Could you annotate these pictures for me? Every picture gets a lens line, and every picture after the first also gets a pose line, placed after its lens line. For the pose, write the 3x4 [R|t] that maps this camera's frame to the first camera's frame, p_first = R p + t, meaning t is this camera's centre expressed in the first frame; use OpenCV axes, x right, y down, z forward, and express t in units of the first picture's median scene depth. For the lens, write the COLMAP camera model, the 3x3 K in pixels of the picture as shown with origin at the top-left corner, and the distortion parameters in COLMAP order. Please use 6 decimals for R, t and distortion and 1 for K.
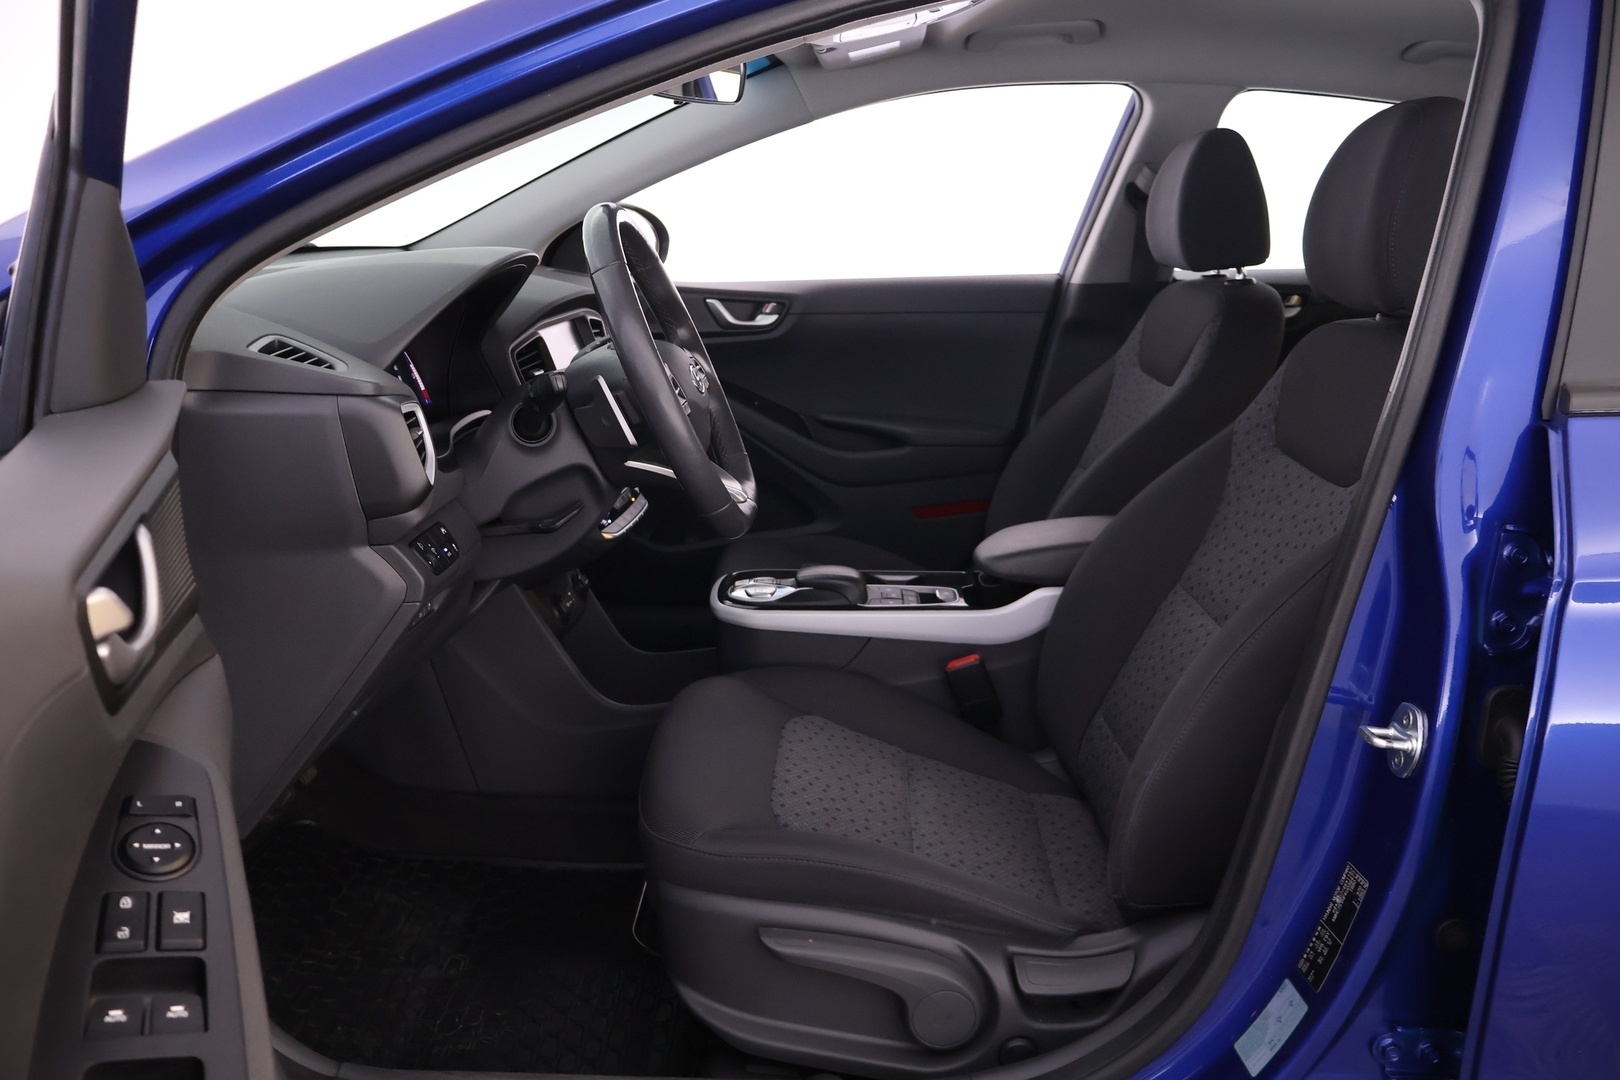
lens RADIAL K [[1365.9, 0, 810.4], [0, 1365.9, 542.9], [0, 0, 1]] dist [-0.003964, -0.005444]
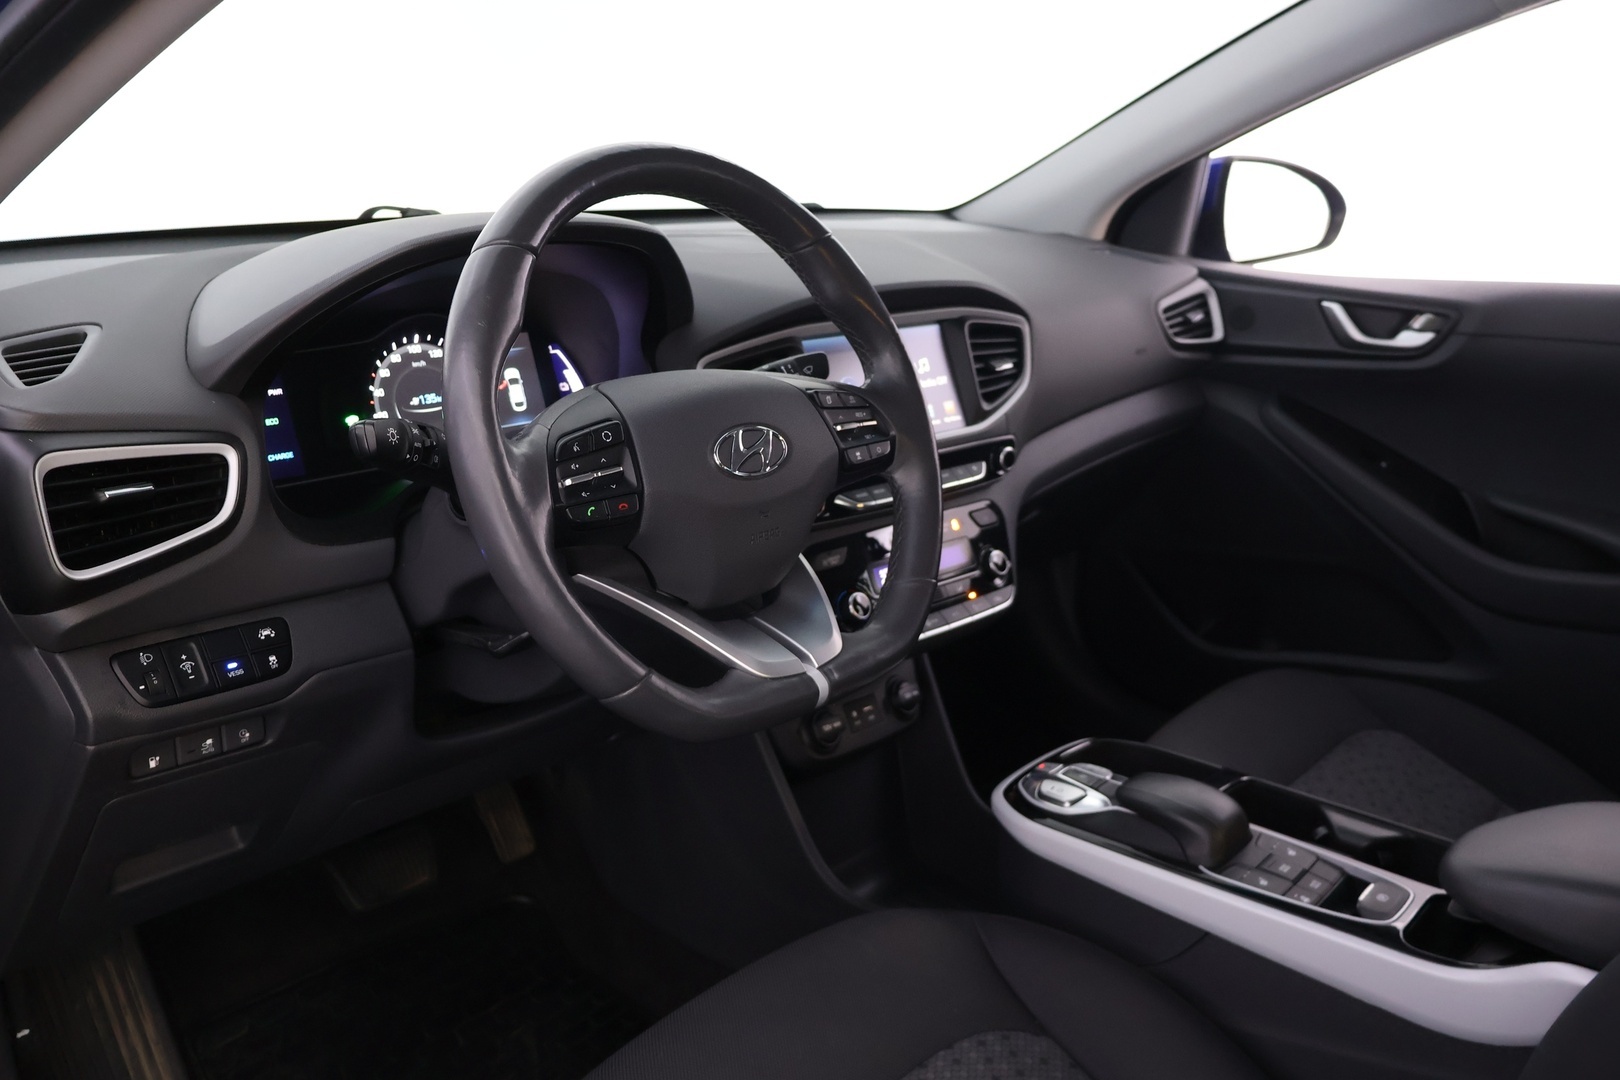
lens RADIAL K [[1365.9, 0, 808.8], [0, 1365.9, 534.0], [0, 0, 1]] dist [-0.003964, -0.005444]
pose [[0.733283, 0.175333, -0.656928, 0.195304], [-0.162312, 0.983386, 0.081286, -0.080211], [0.660266, 0.047022, 0.749559, 0.341853]]
